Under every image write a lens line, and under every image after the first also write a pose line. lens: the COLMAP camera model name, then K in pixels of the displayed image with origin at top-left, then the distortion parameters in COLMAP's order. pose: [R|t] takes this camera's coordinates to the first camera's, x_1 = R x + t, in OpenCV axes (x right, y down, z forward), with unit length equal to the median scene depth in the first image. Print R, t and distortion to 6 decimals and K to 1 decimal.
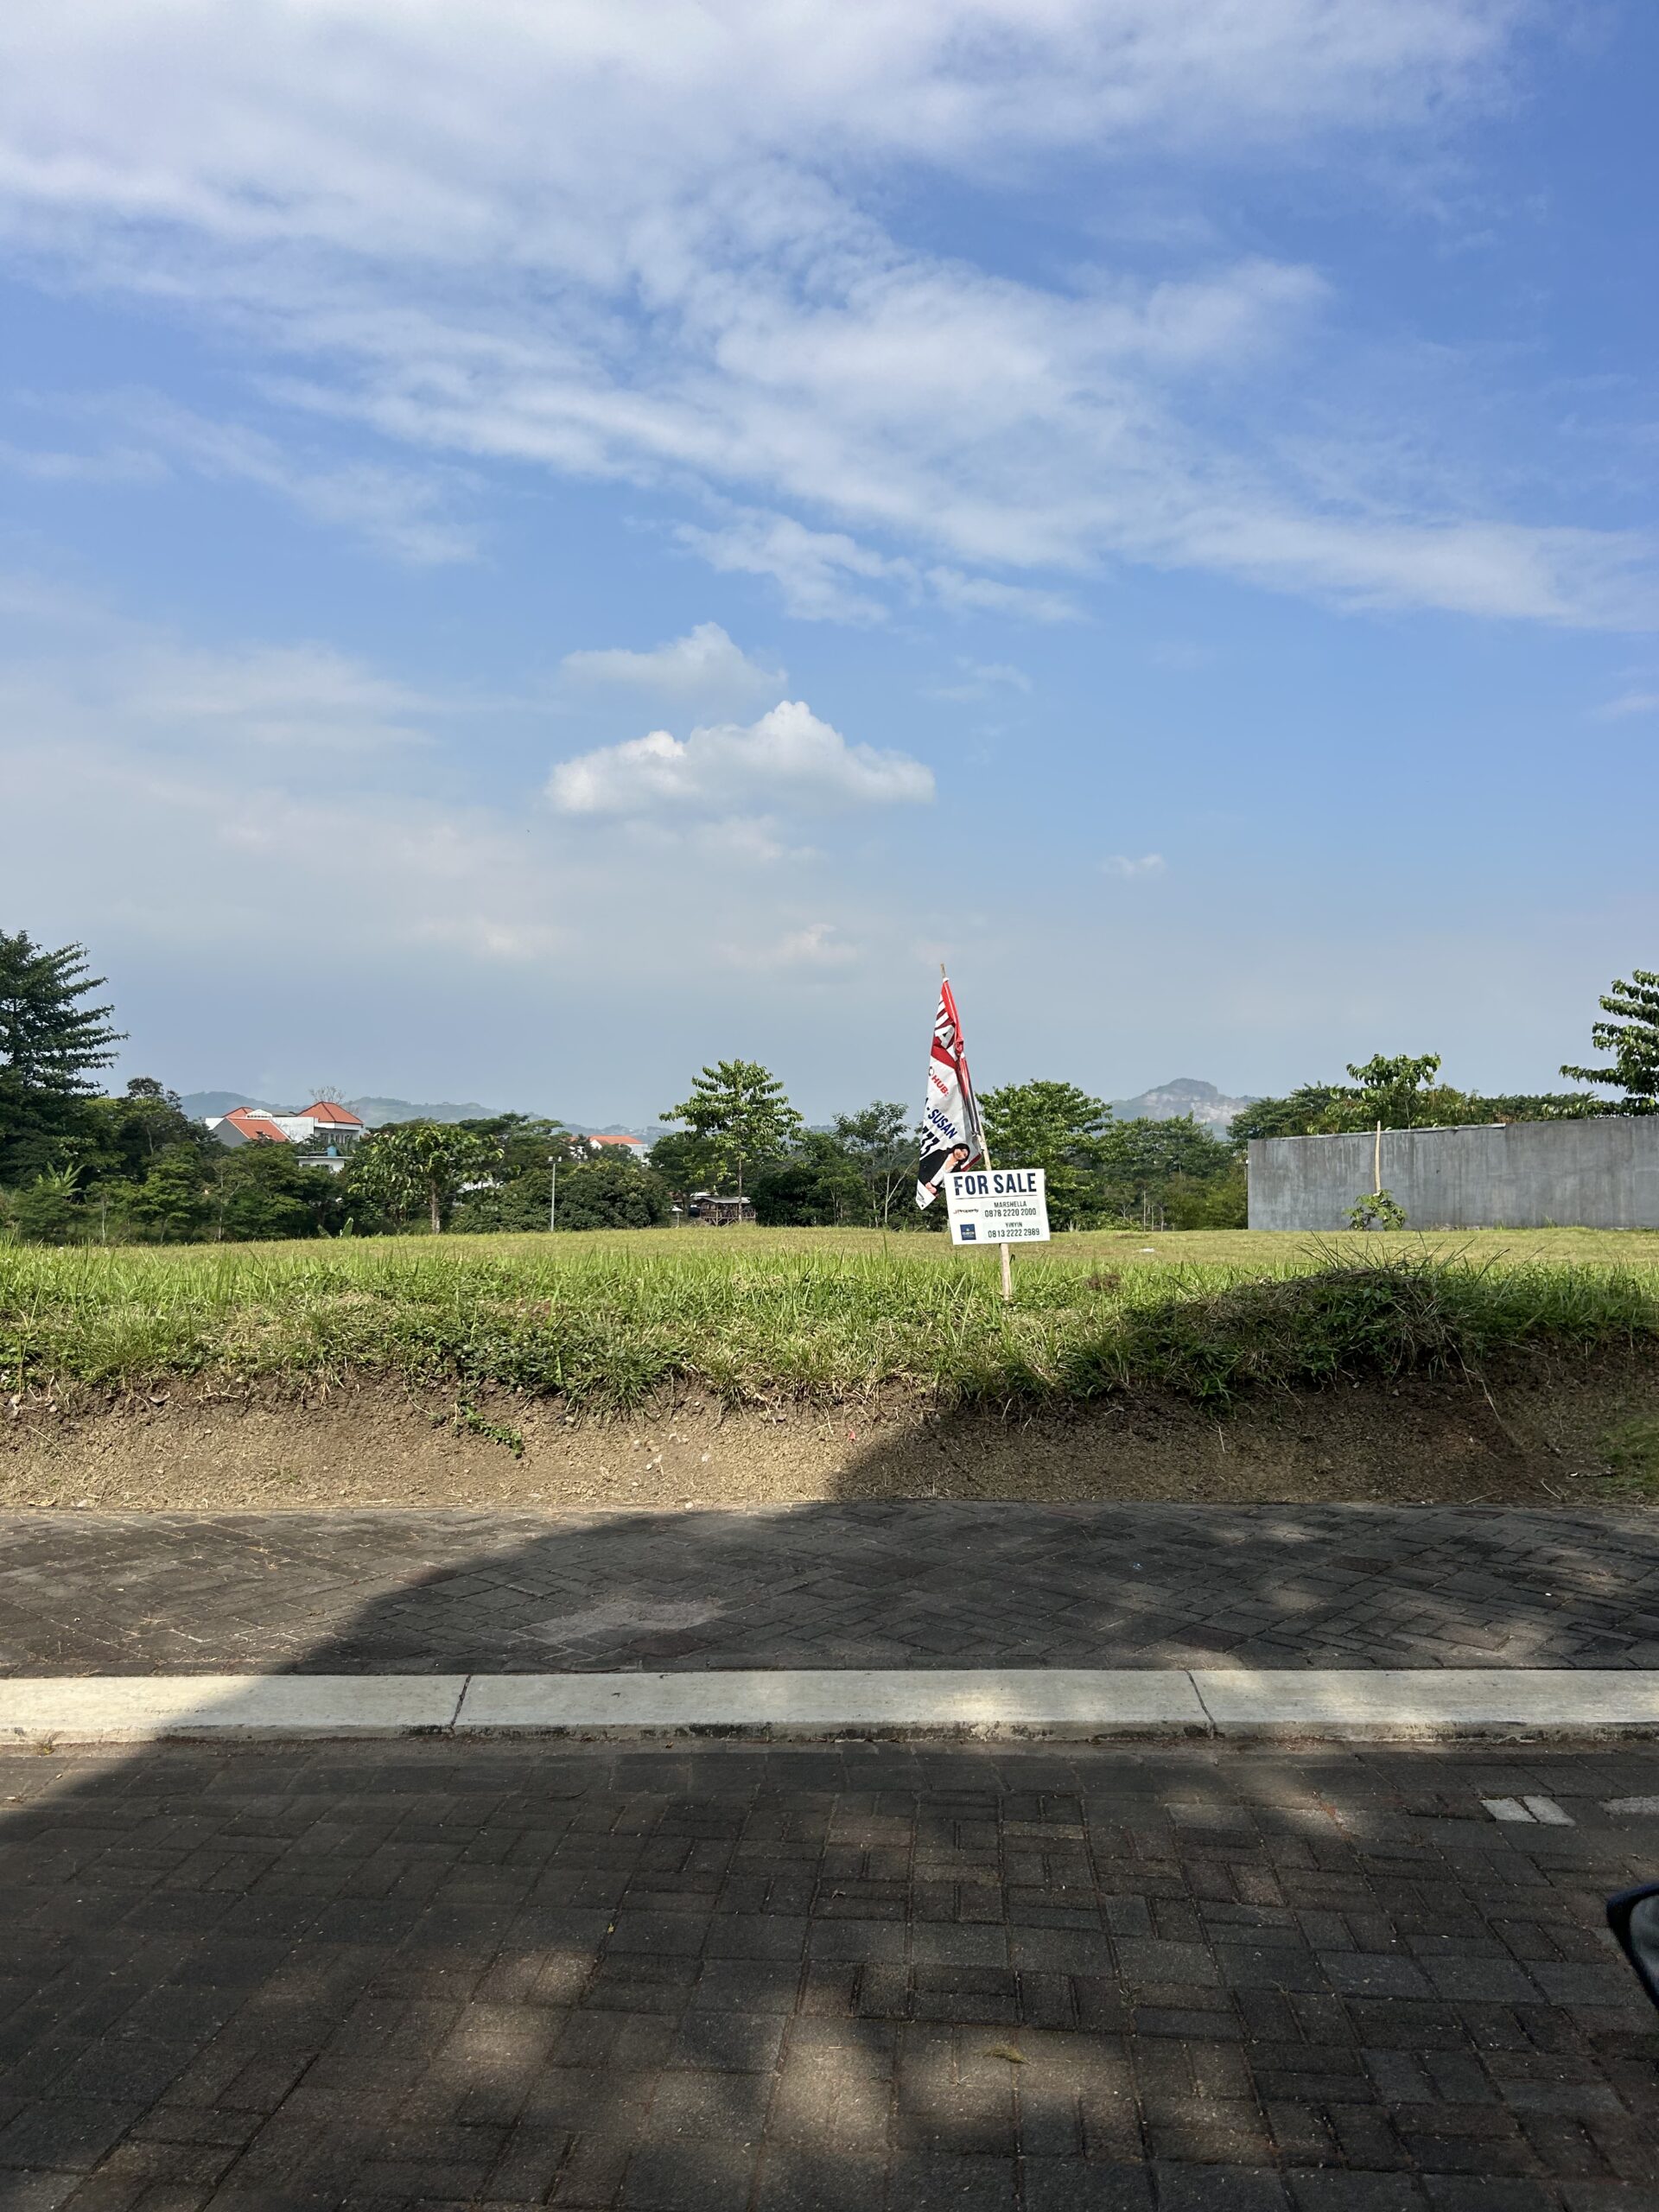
lens RADIAL K [[1756.7, 0, 829.5], [0, 1756.7, 1106.0], [0, 0, 1]] dist [-0.015380, -0.008451]
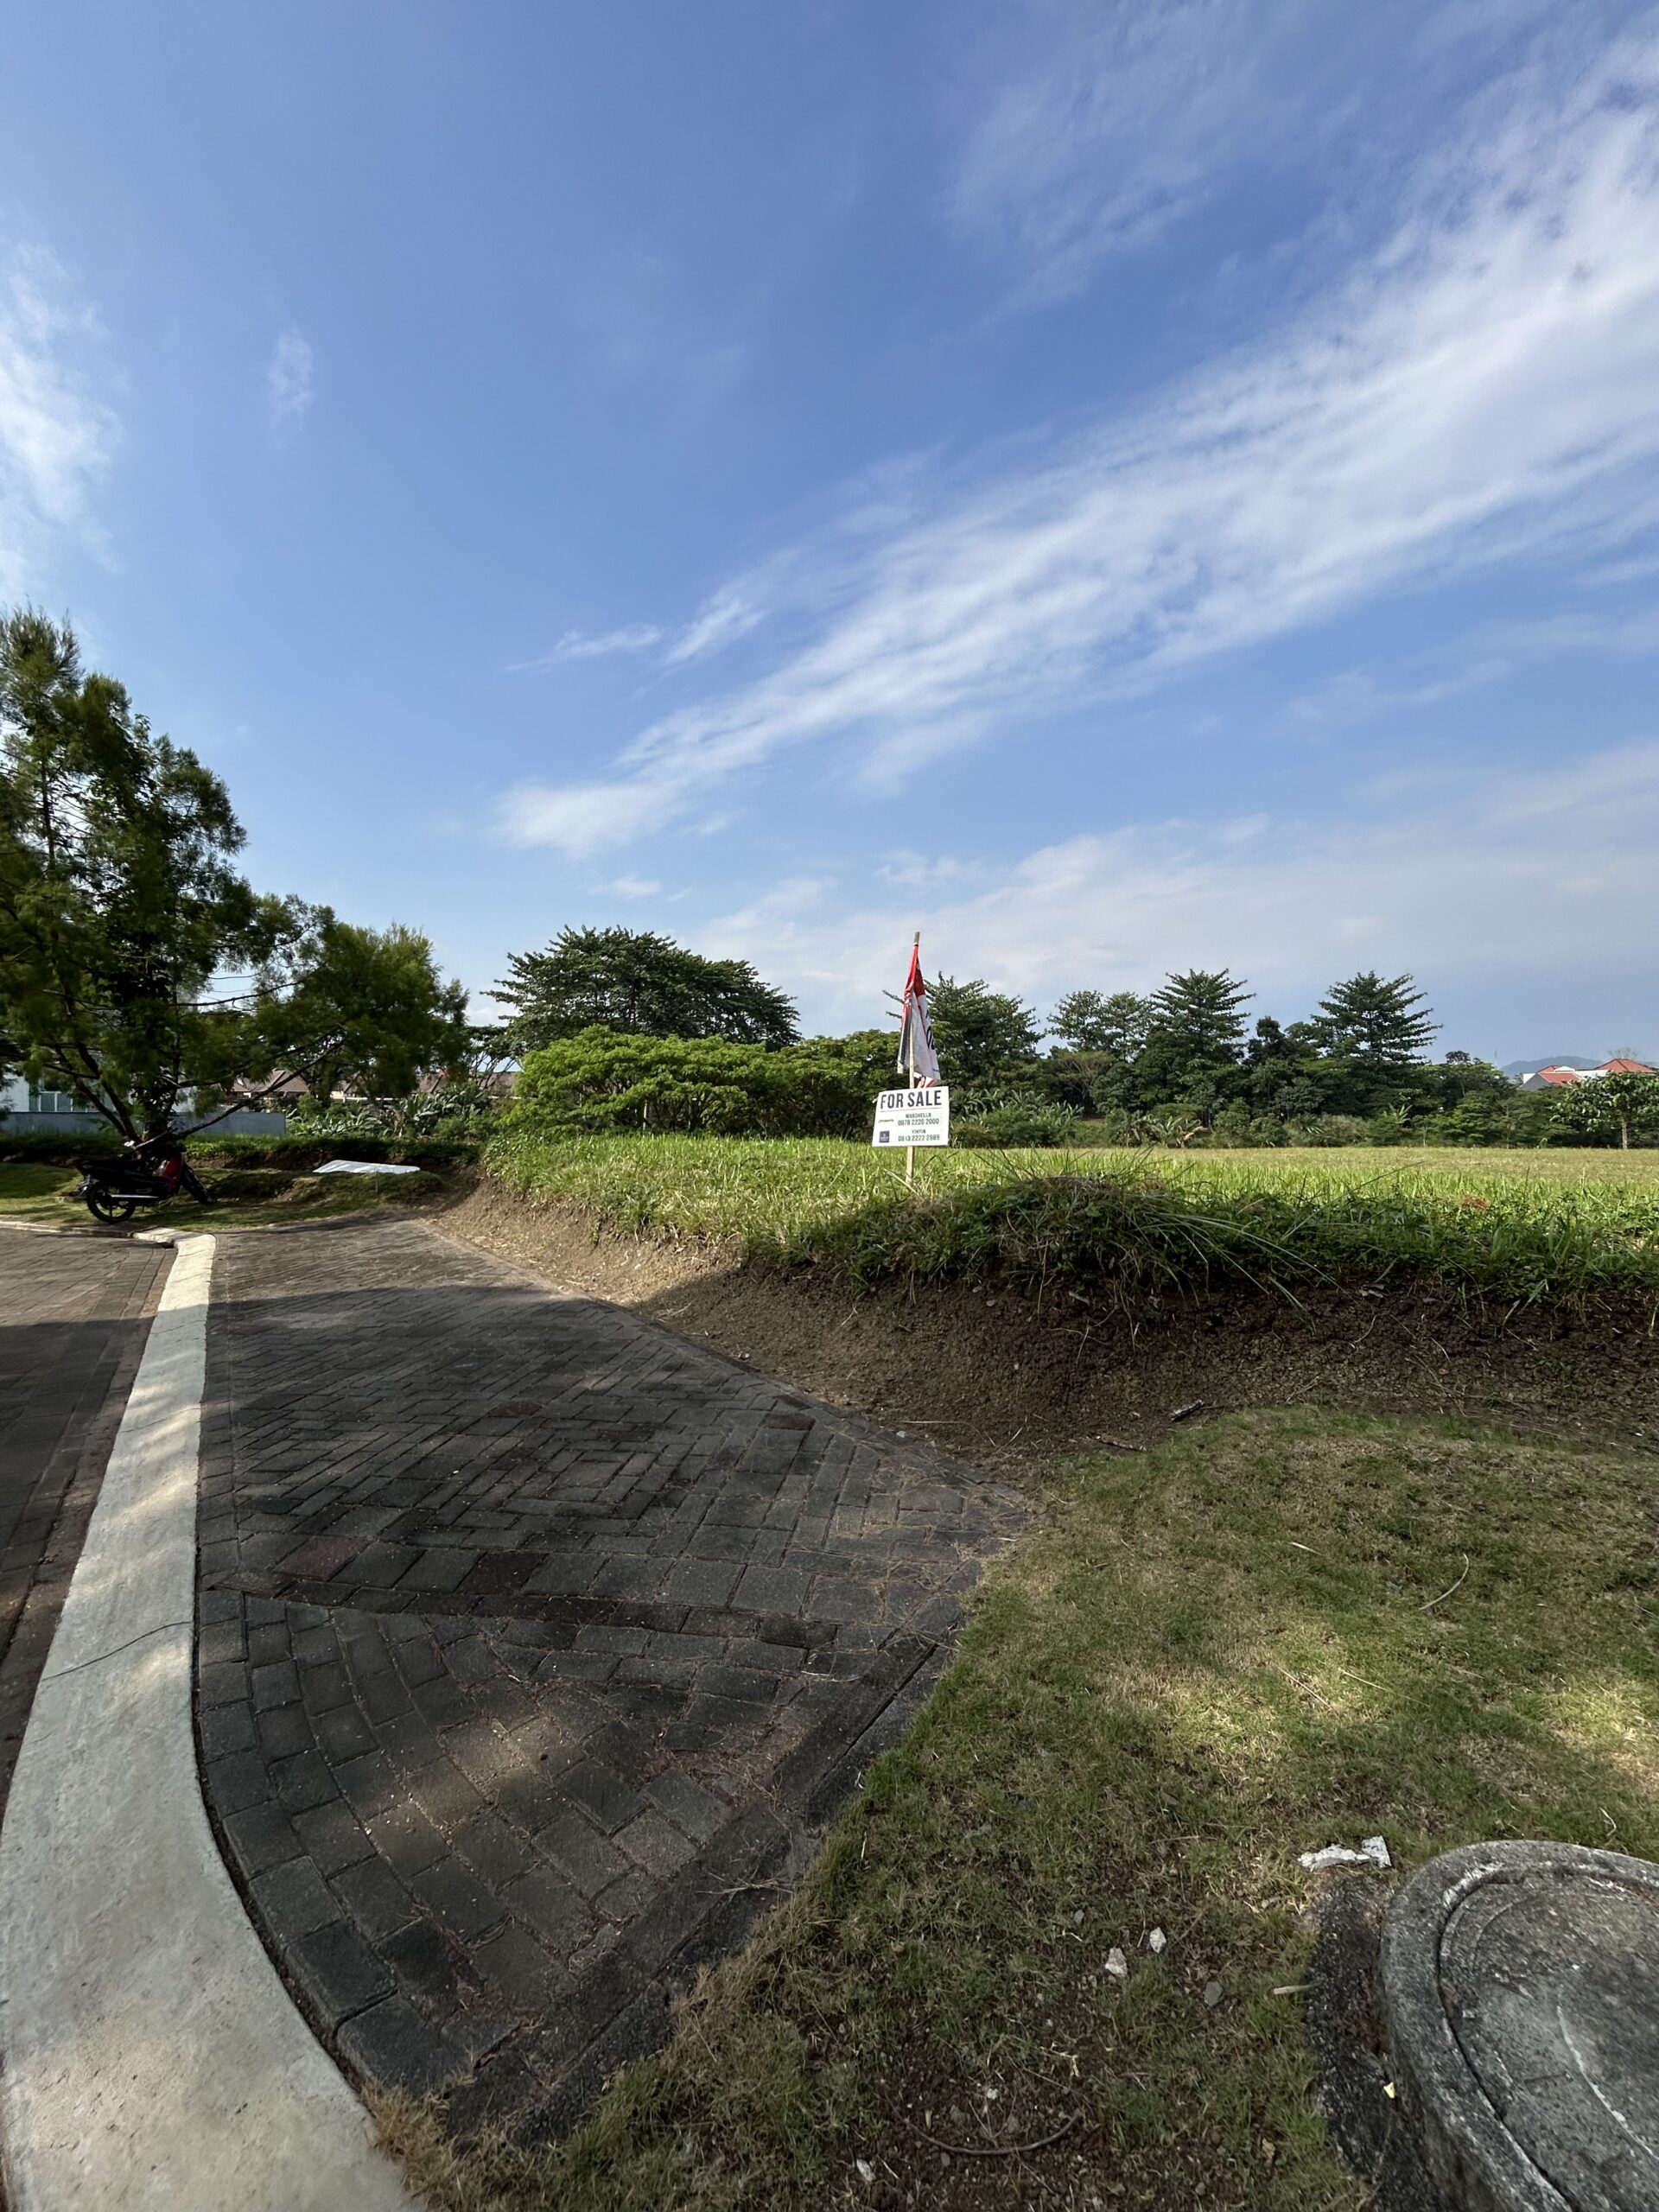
lens RADIAL K [[921.5, 0, 827.2], [0, 921.5, 1081.5], [0, 0, 1]] dist [0.008692, -0.000082]
pose [[0.477769, -0.041212, -0.877518, 0.084501], [0.044892, 0.998739, -0.022464, 0.005636], [0.877338, -0.028661, 0.479016, 0.081076]]
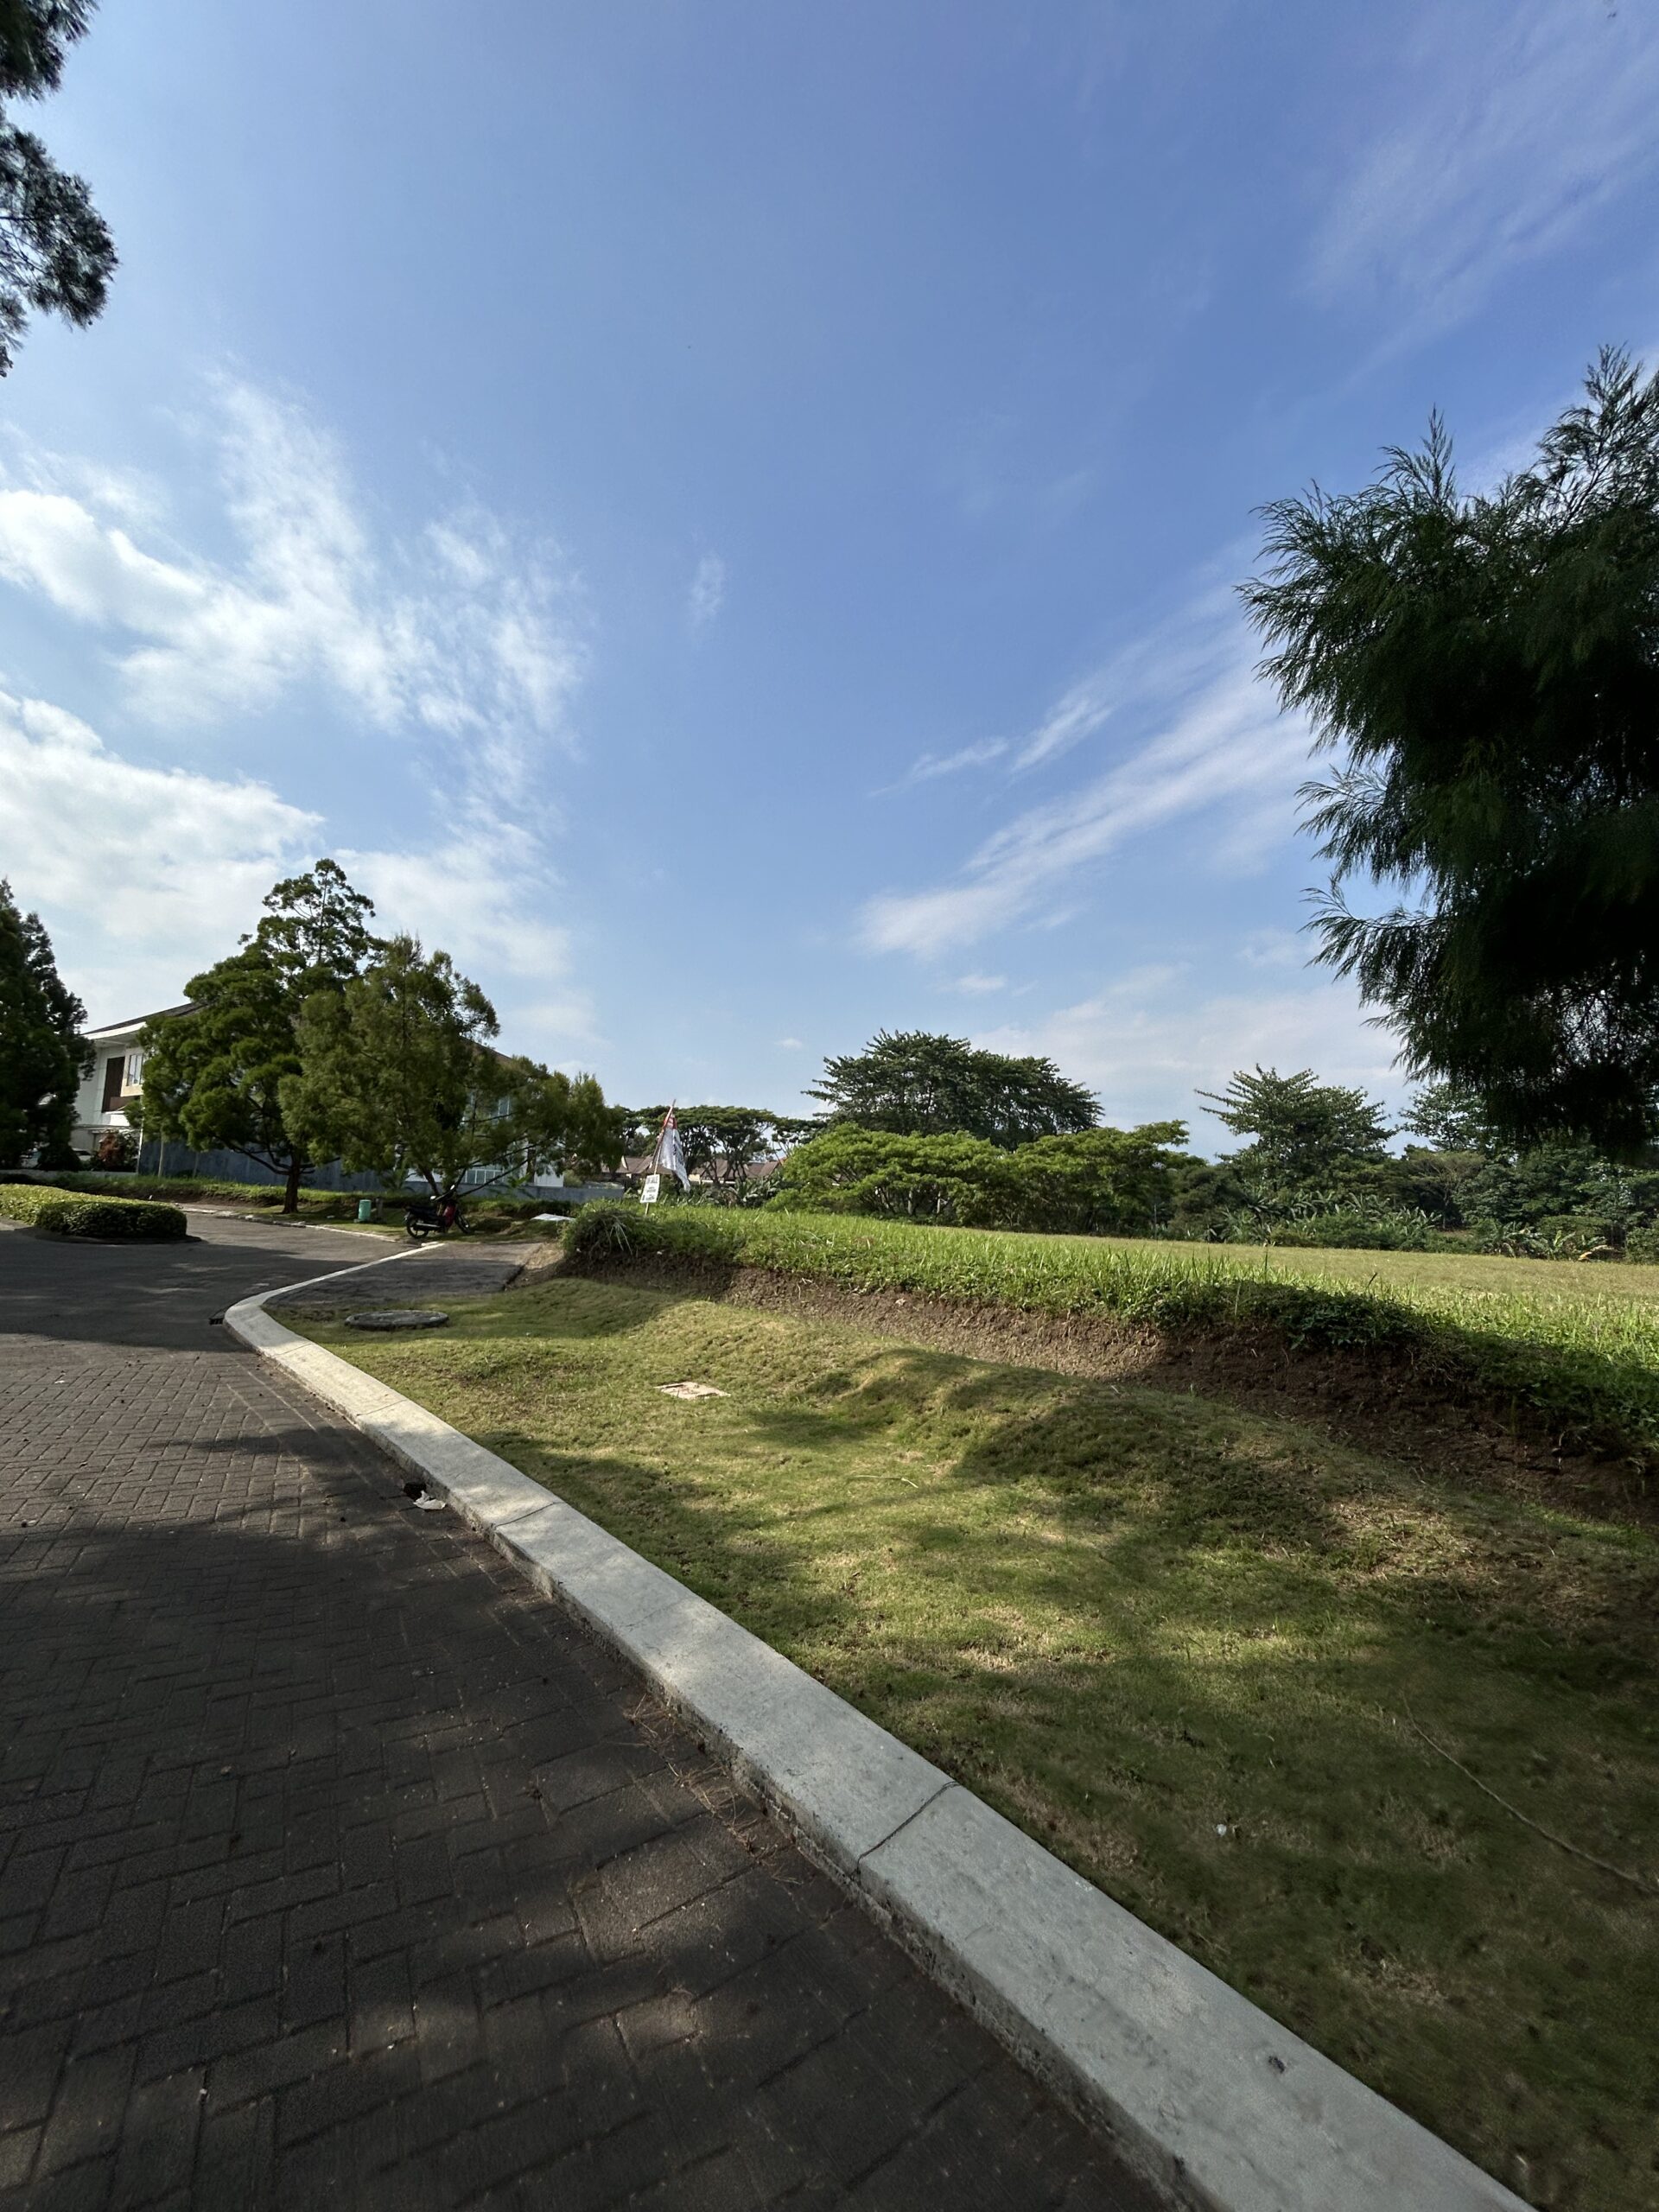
lens RADIAL K [[921.5, 0, 827.2], [0, 921.5, 1081.5], [0, 0, 1]] dist [0.008692, -0.000082]
pose [[0.122353, -0.131074, -0.983793, 0.089577], [0.007777, 0.991337, -0.131112, 0.005845], [0.992456, 0.008391, 0.122313, 0.083733]]
